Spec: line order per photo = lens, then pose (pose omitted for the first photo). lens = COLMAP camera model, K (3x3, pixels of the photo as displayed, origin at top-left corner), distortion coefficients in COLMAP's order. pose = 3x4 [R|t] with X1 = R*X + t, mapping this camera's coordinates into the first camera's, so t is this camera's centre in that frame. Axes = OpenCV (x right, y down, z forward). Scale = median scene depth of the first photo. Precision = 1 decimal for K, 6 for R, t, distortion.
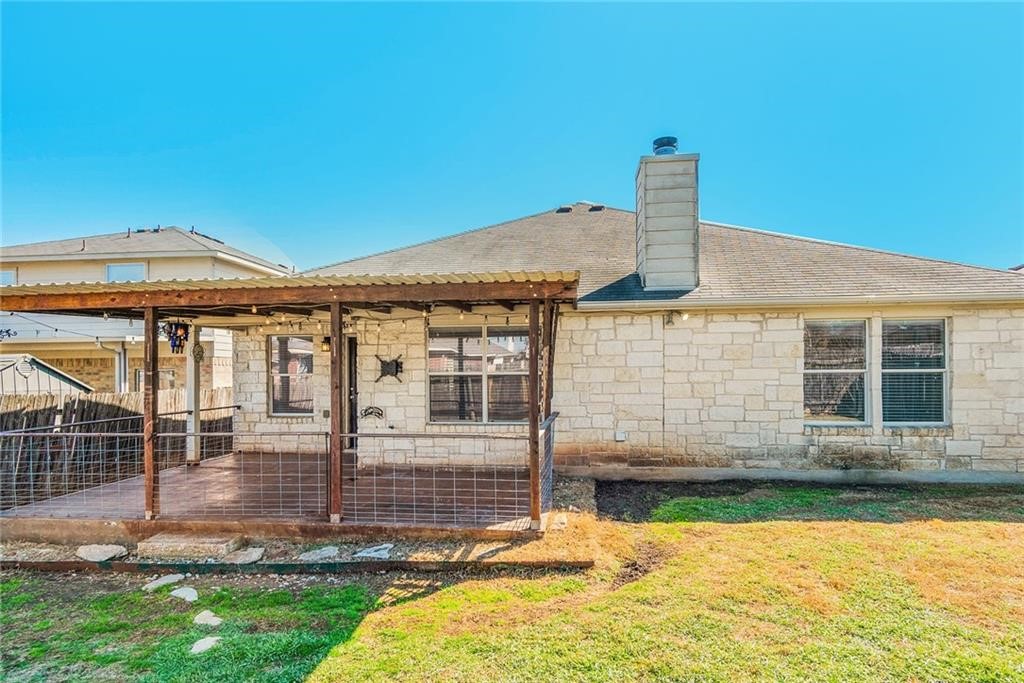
lens RADIAL K [[577.0, 0, 511.9], [0, 577.0, 382.0], [0, 0, 1]] dist [0.000599, 0.000242]
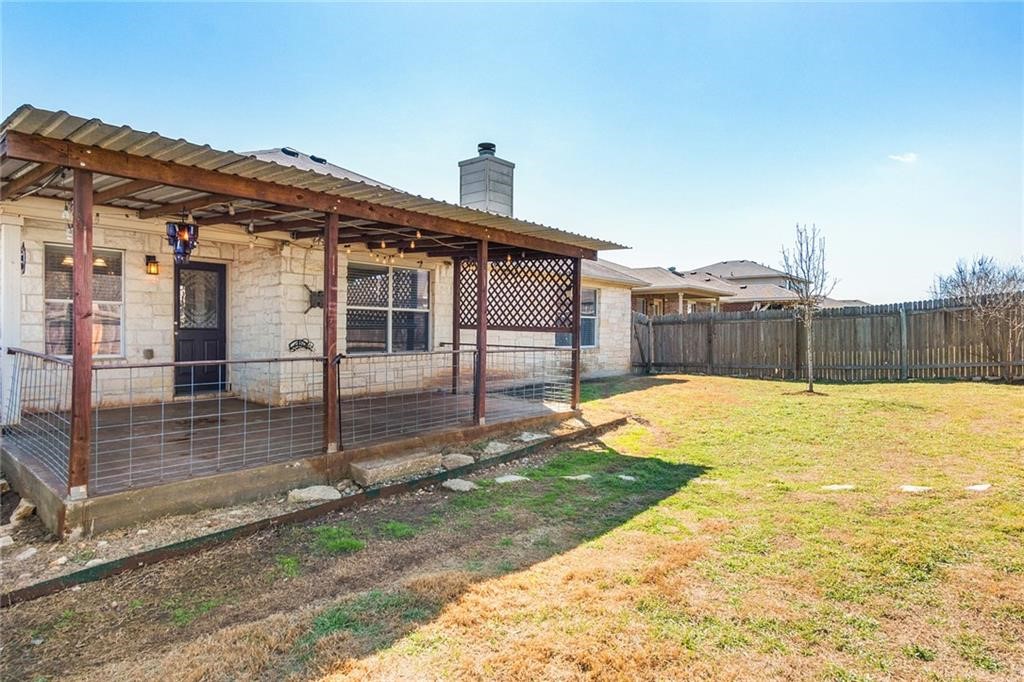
lens RADIAL K [[562.1, 0, 516.5], [0, 562.1, 337.8], [0, 0, 1]] dist [0.001848, 0.000211]
pose [[0.563127, 0.000242, 0.826370, -0.876486], [0.002833, 0.999994, -0.002223, 0.047726], [-0.826366, 0.003593, 0.563123, 0.204534]]
